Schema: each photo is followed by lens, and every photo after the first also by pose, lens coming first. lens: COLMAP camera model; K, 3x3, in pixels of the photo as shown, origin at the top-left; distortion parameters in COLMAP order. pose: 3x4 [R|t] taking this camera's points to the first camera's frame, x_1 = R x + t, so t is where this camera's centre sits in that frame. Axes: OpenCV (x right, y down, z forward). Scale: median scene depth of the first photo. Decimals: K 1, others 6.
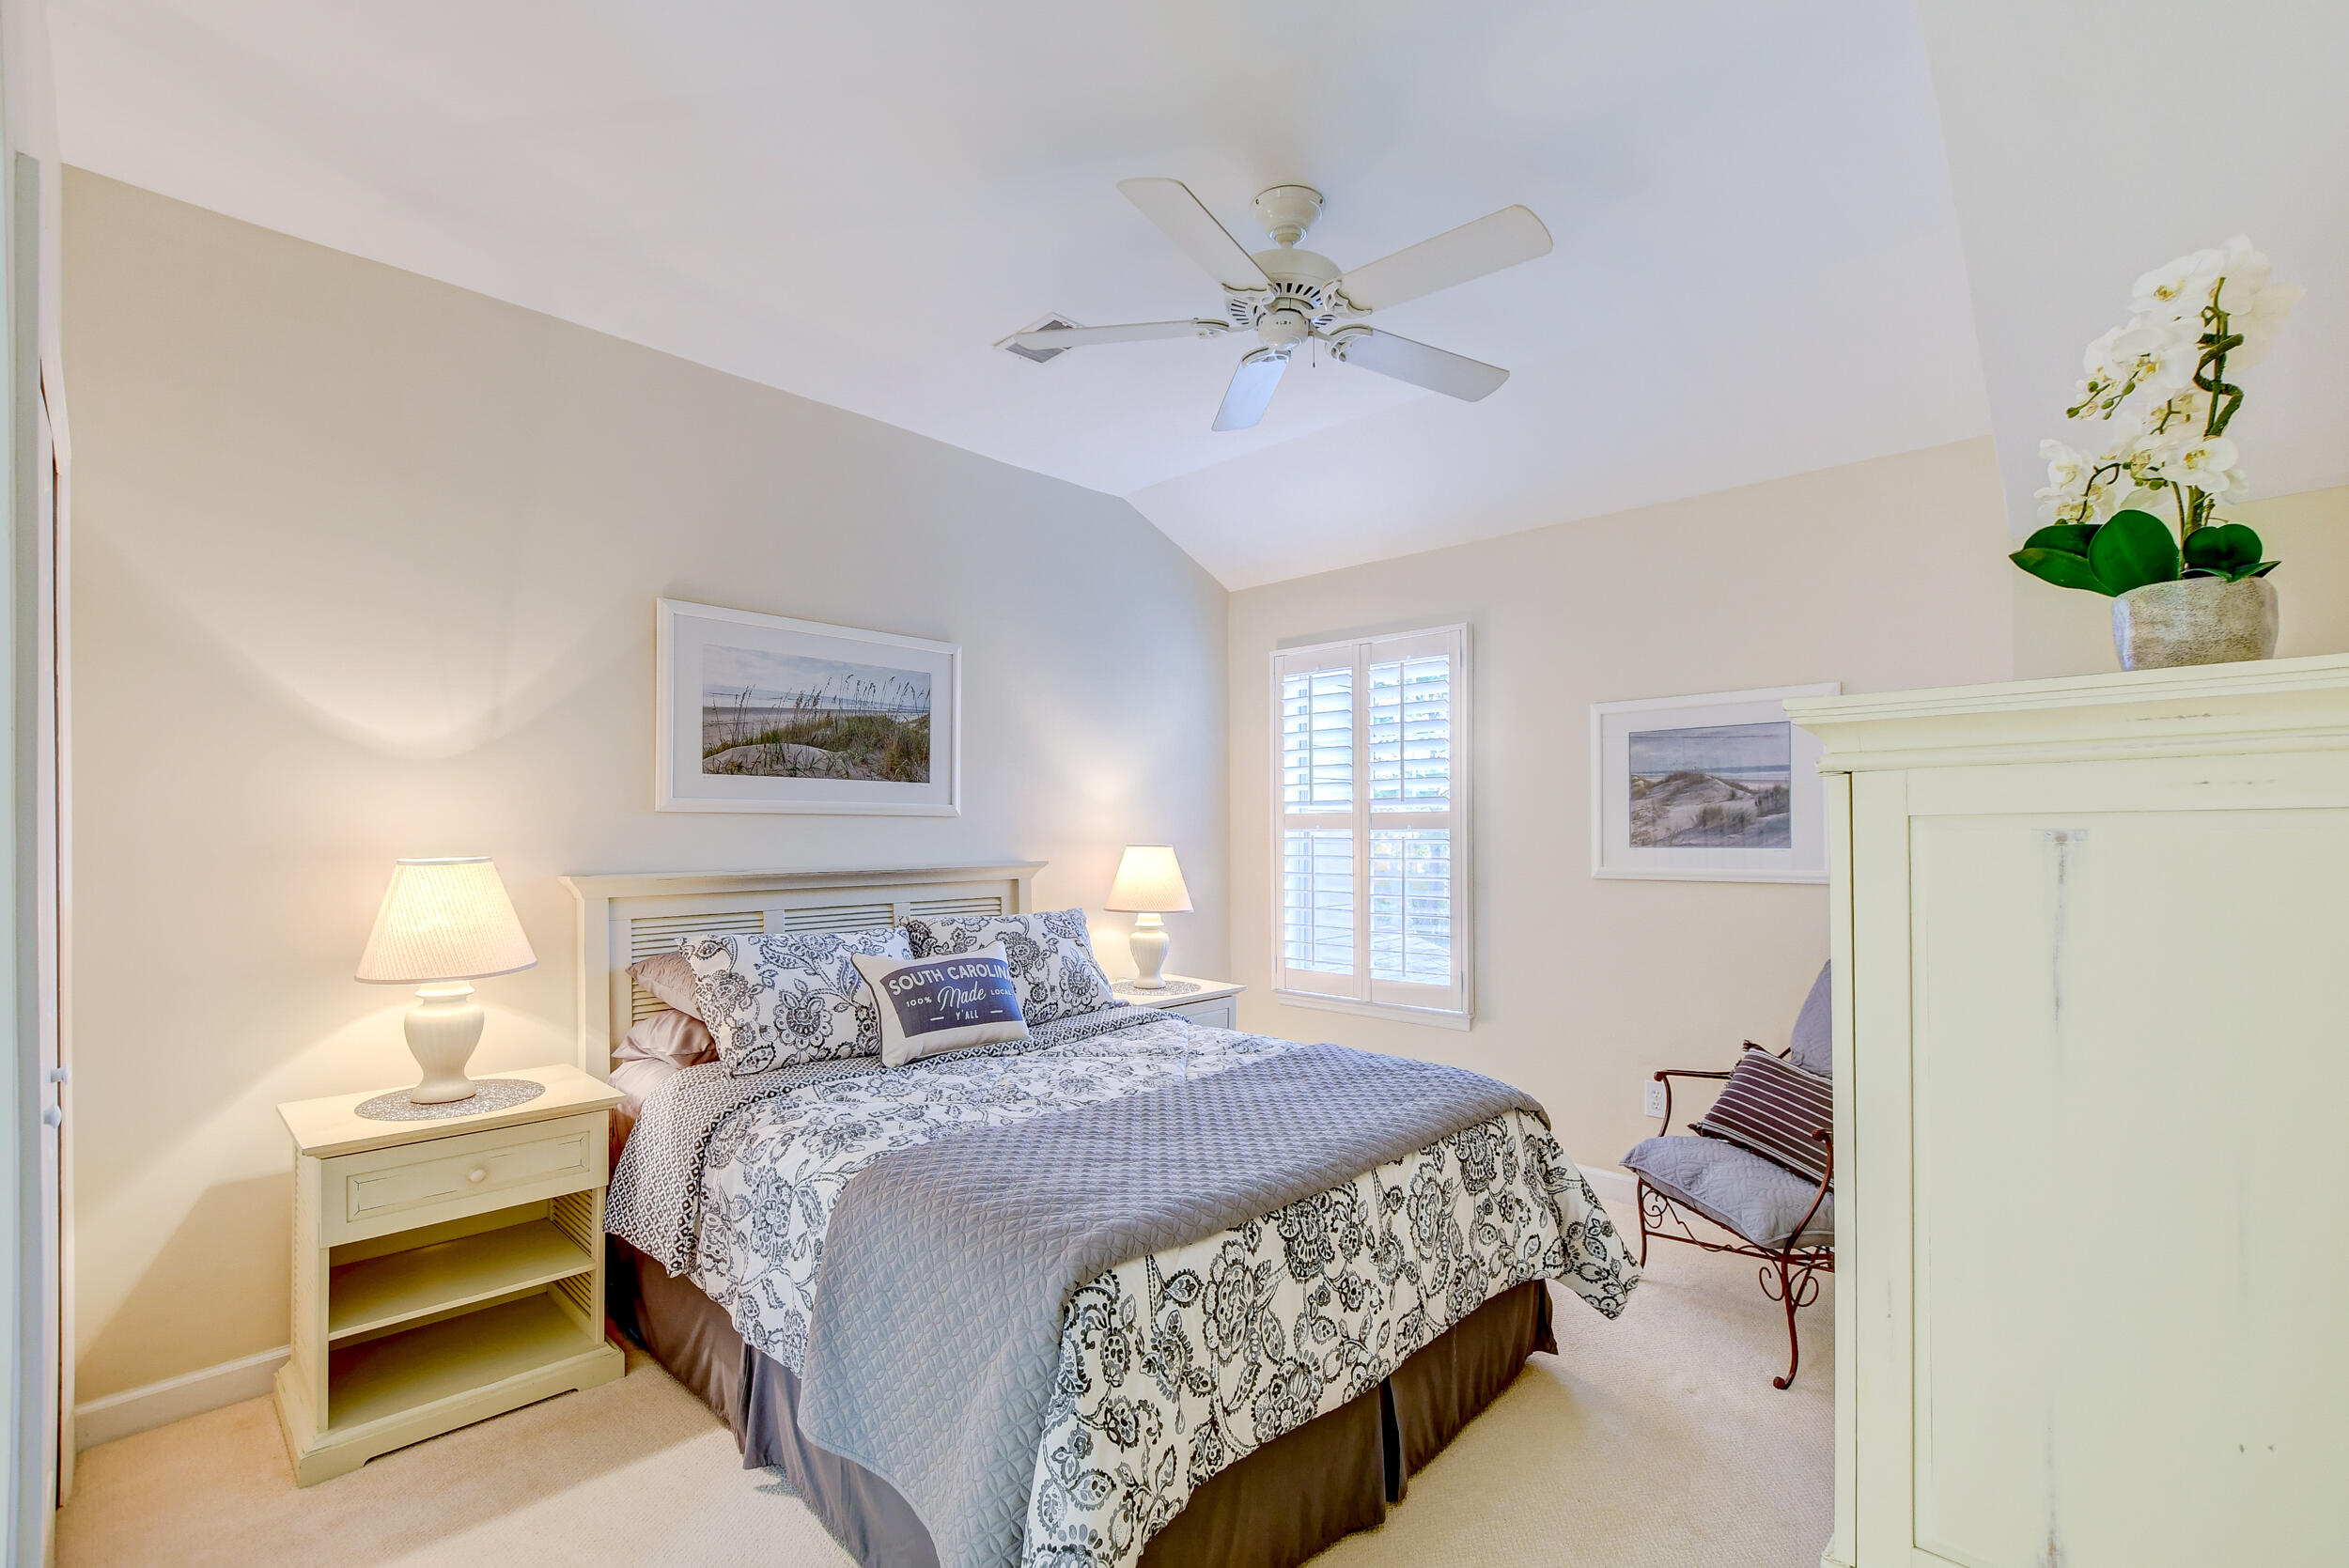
lens RADIAL K [[1029.6, 0, 1176.0], [0, 1029.6, 826.0], [0, 0, 1]] dist [-0.000122, -0.000003]
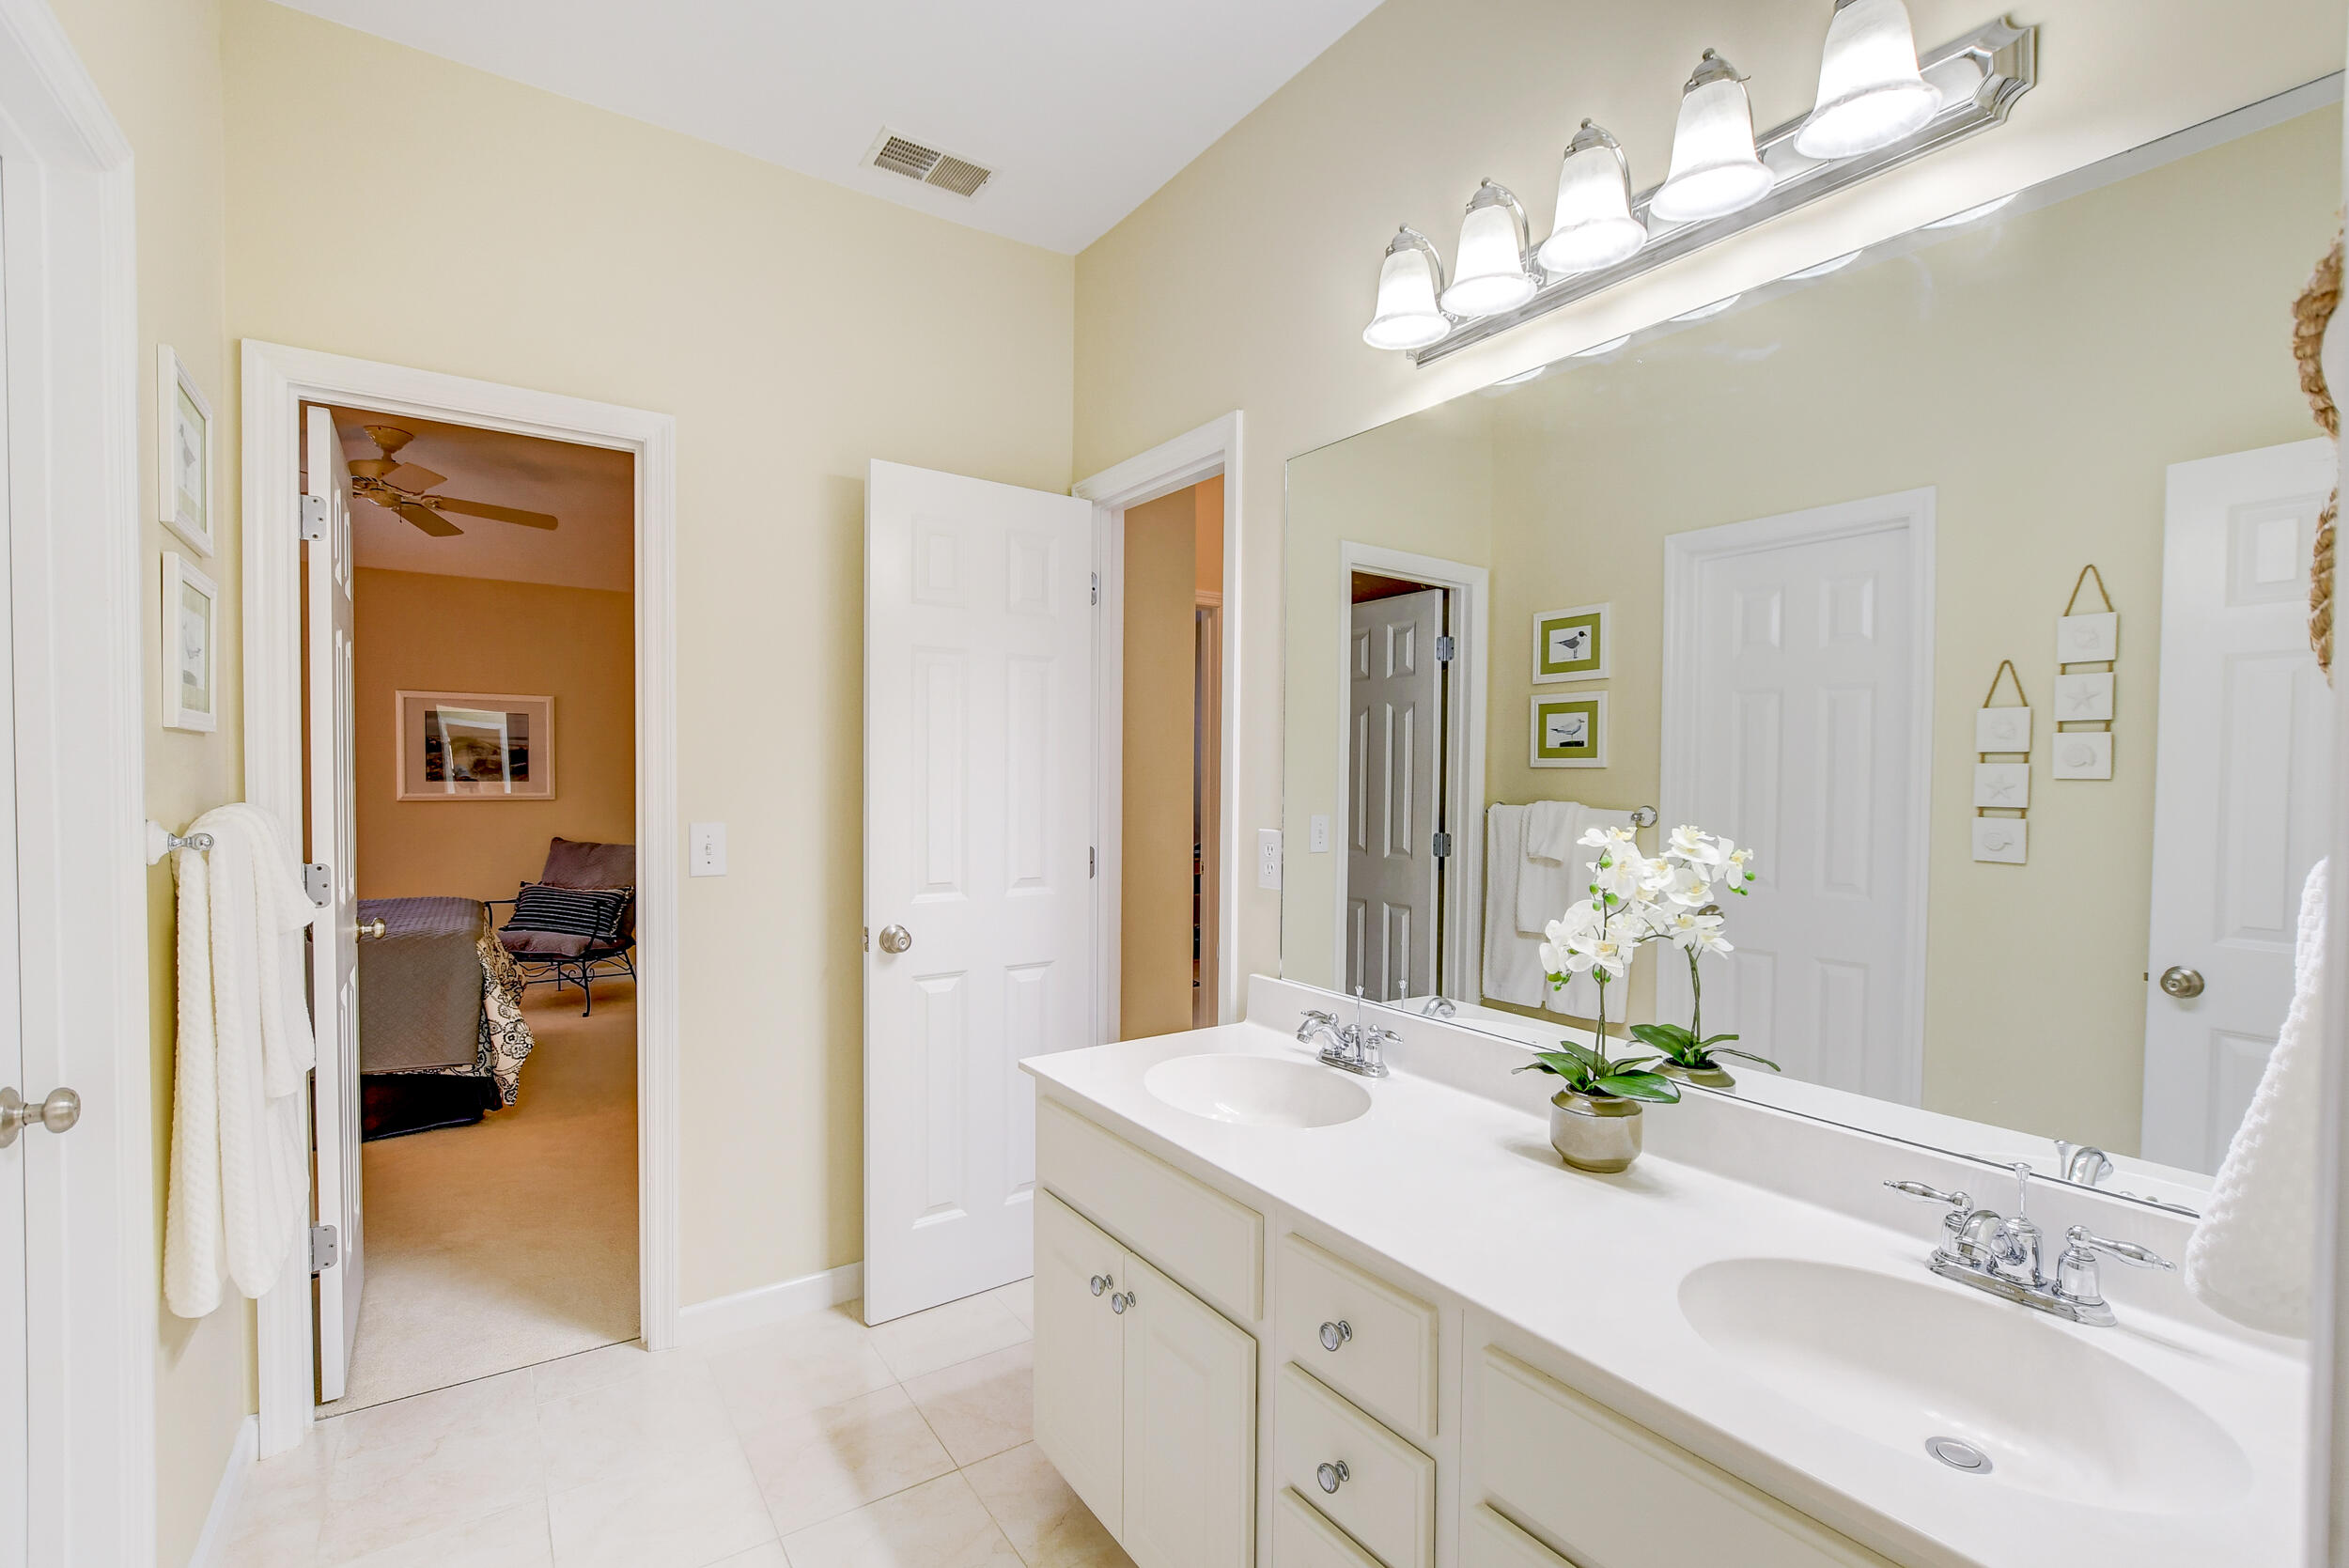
lens RADIAL K [[1029.6, 0, 1176.0], [0, 1029.6, 826.0], [0, 0, 1]] dist [-0.000122, -0.000003]
pose [[0.210985, -0.035022, 0.976862, -1.338715], [-0.011628, 0.999197, 0.038335, 0.022454], [-0.977420, -0.019447, 0.210409, -0.746037]]
